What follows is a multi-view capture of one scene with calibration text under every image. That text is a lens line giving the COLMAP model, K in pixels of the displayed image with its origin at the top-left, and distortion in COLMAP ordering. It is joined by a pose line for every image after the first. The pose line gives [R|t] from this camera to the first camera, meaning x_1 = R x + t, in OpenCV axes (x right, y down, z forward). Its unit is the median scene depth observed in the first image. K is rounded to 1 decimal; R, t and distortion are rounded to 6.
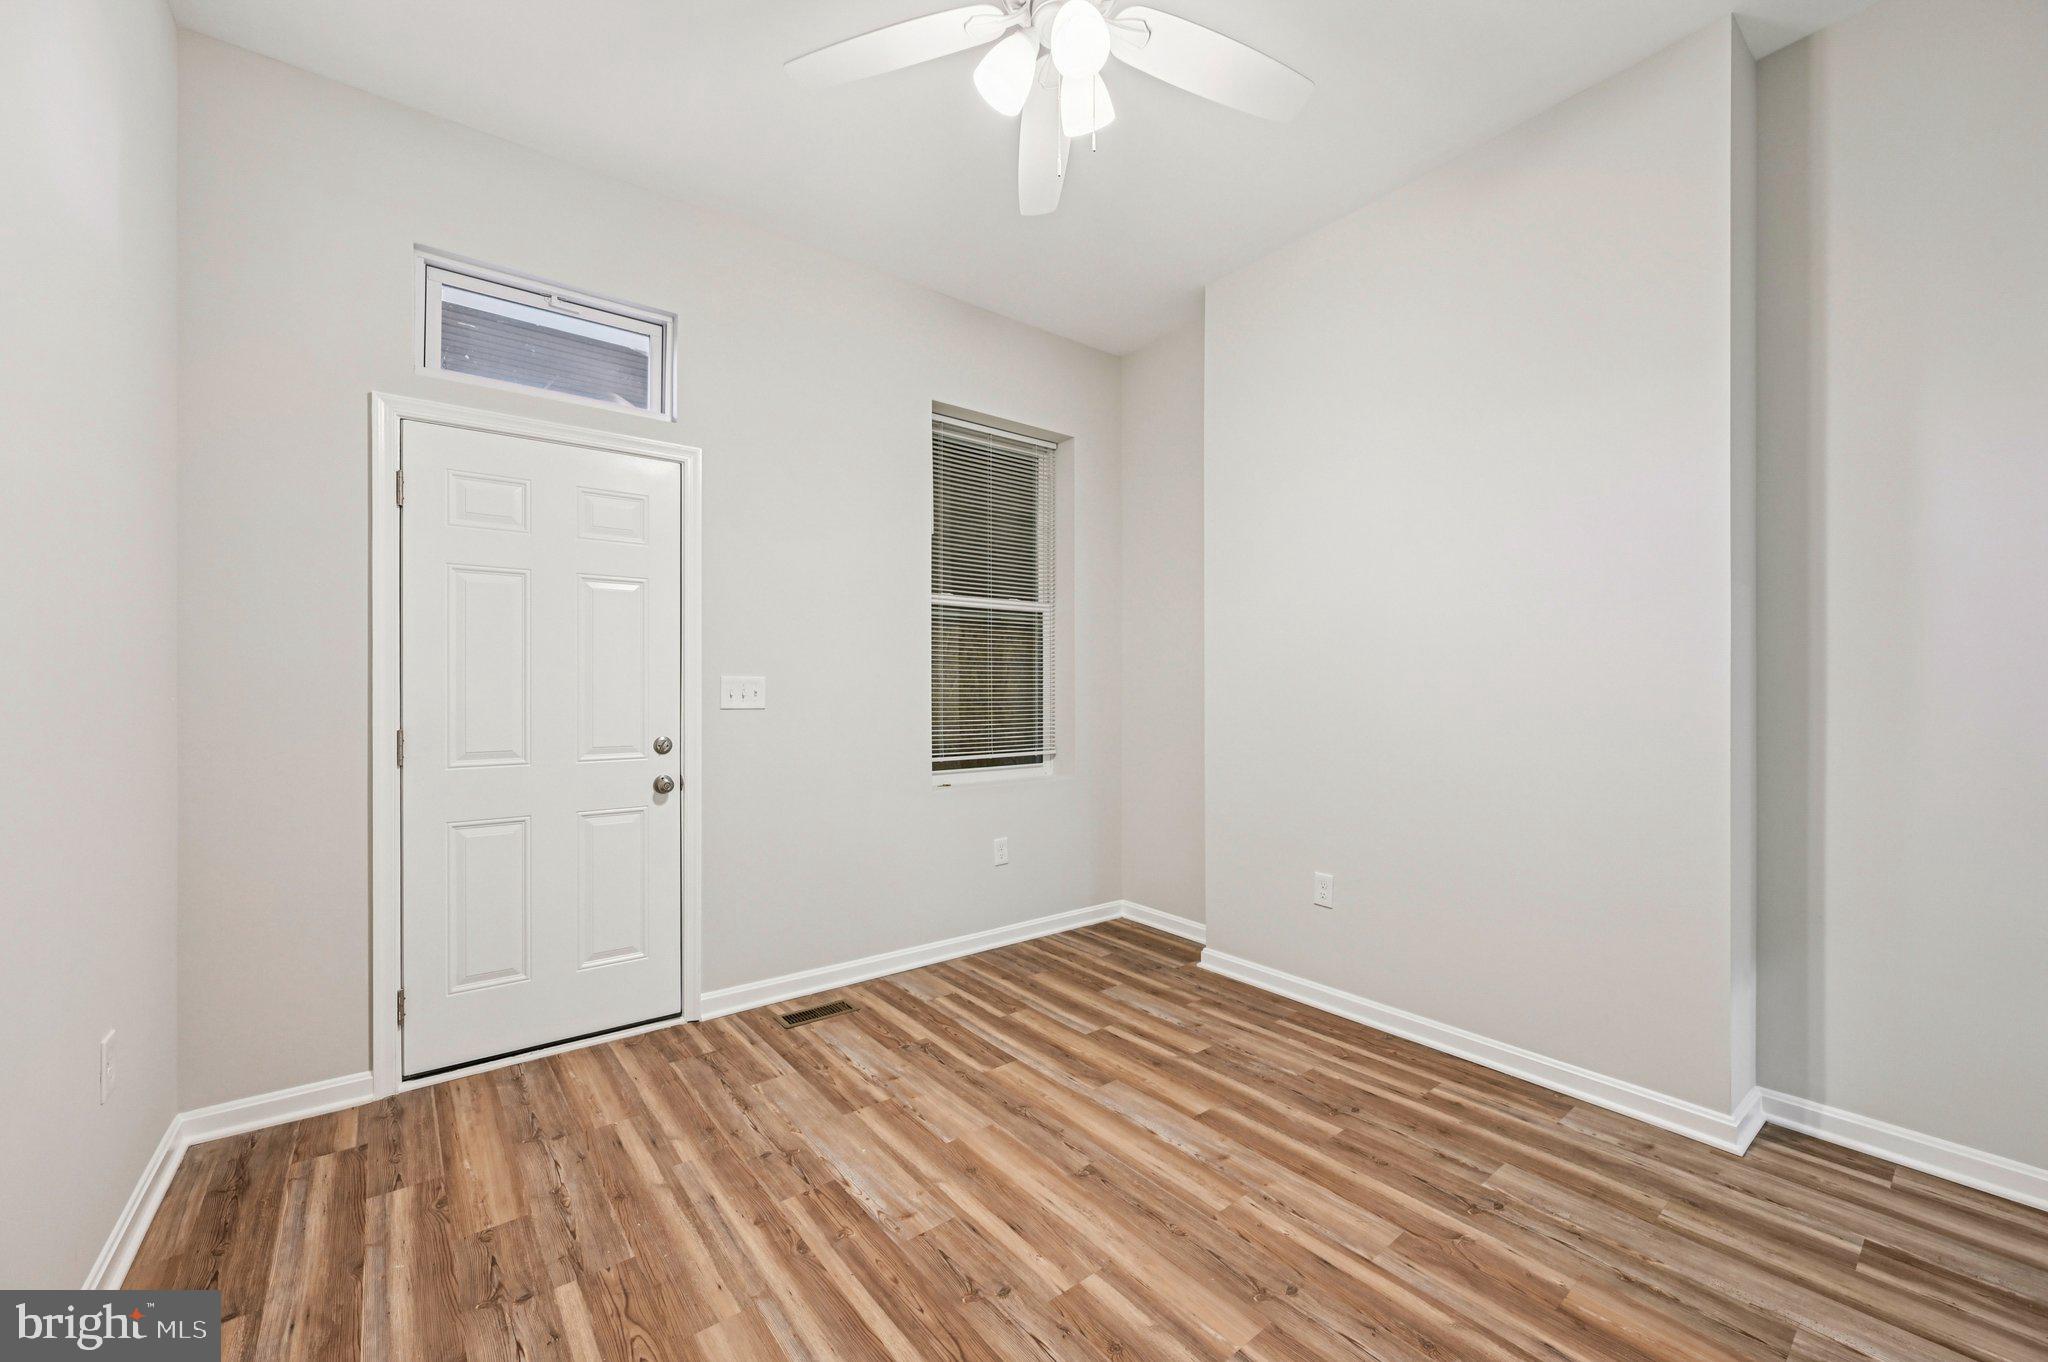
lens RADIAL K [[801.3, 0, 1025.1], [0, 801.3, 684.2], [0, 0, 1]] dist [-0.002394, 0.000011]
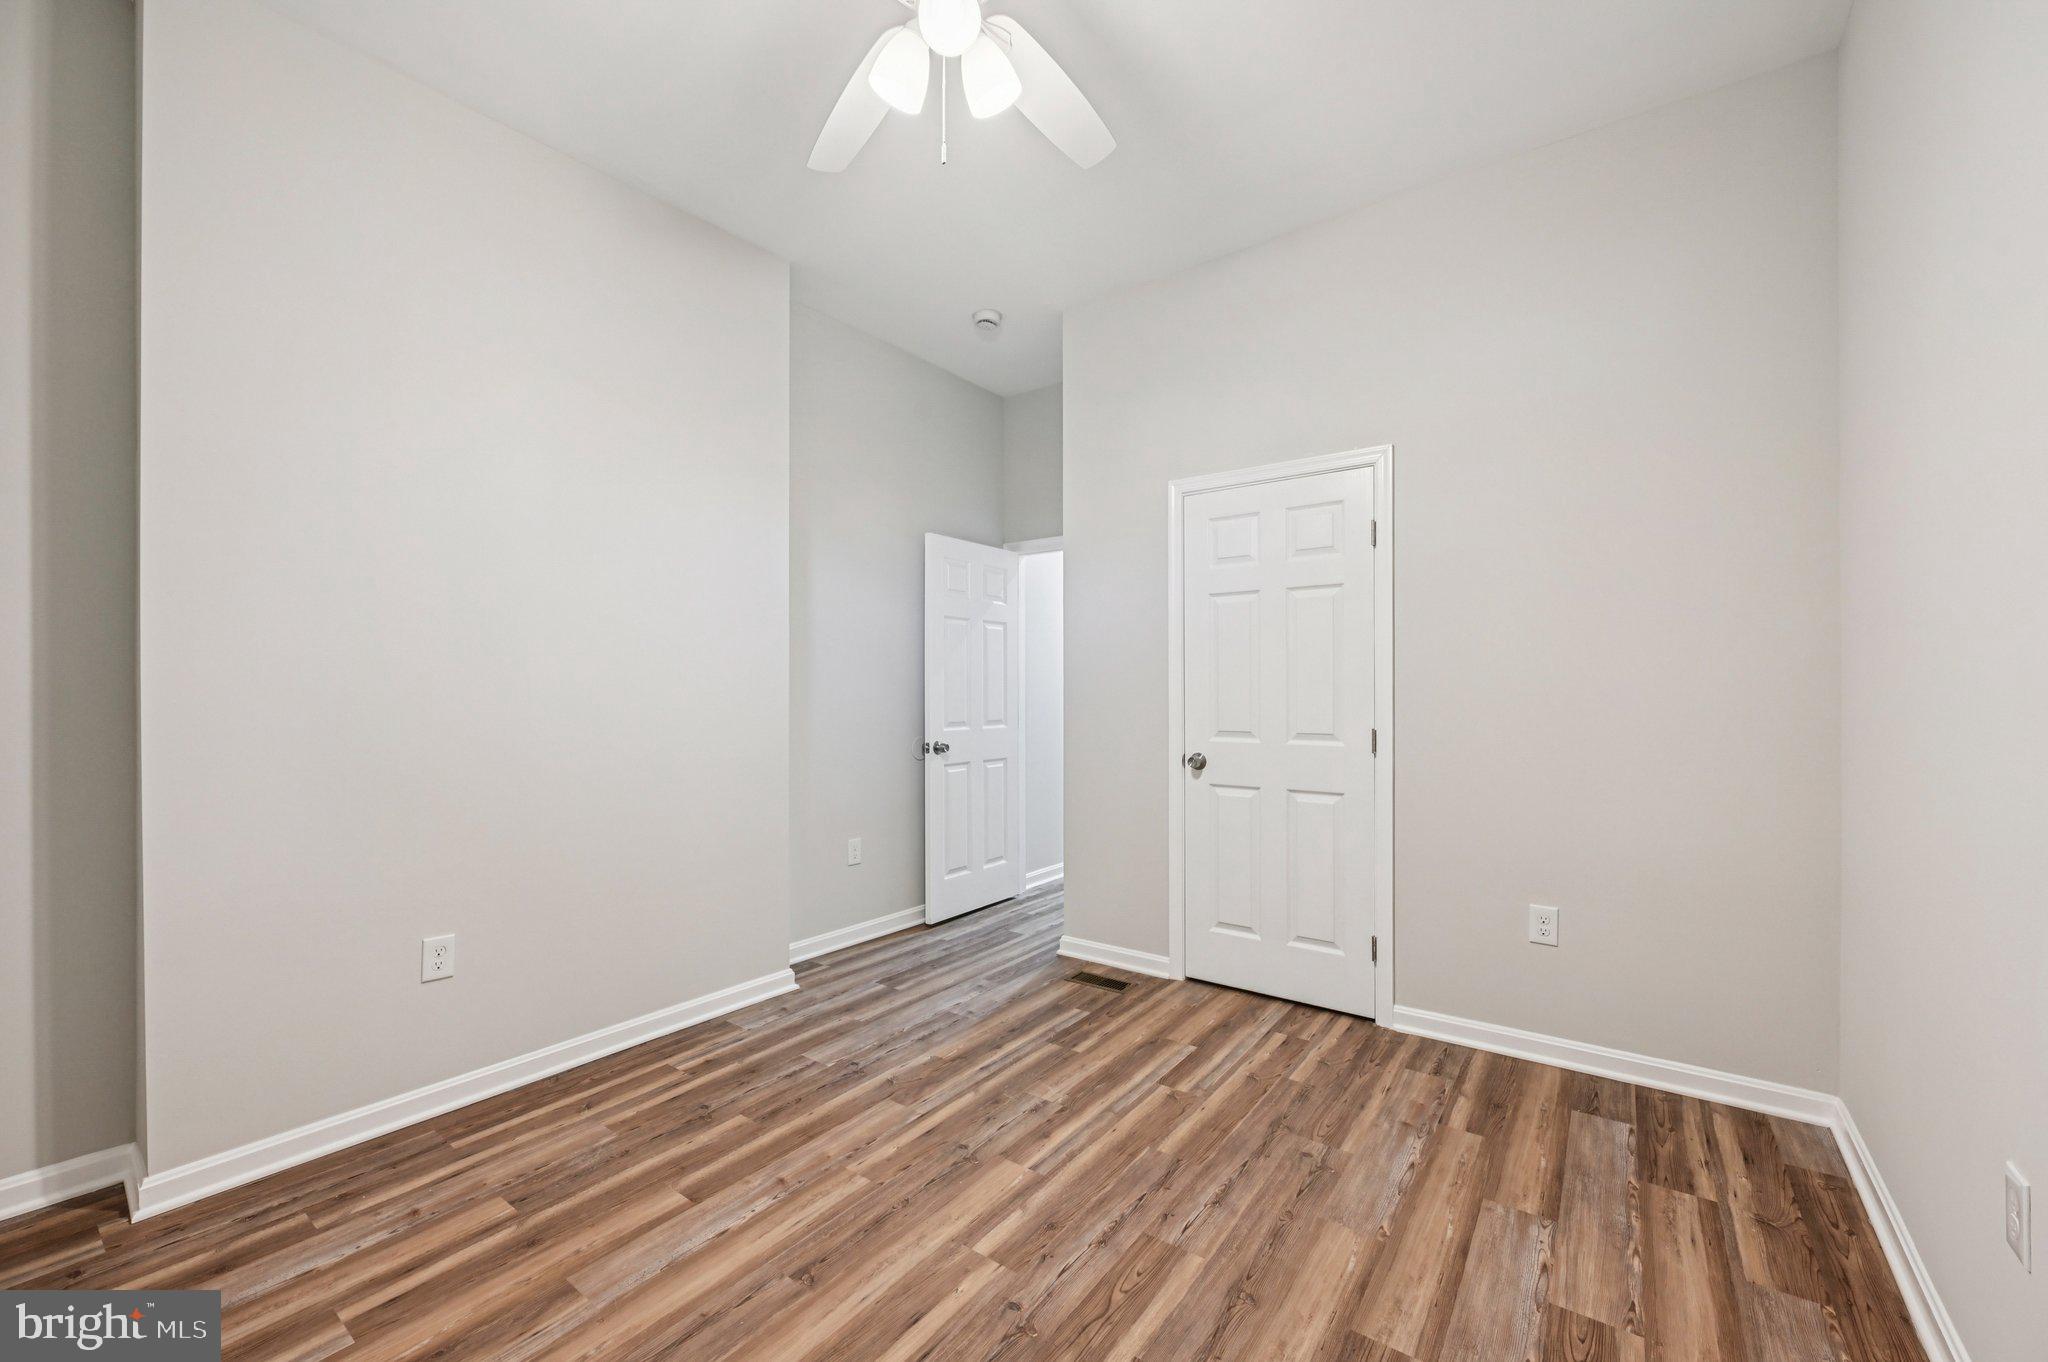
lens RADIAL K [[801.3, 0, 1025.4], [0, 801.3, 687.9], [0, 0, 1]] dist [-0.002394, 0.000011]
pose [[-0.254720, 0.007959, 0.966982, -0.747423], [-0.002324, 0.999958, -0.008843, -0.000047], [-0.967012, -0.004500, -0.254691, 0.931826]]
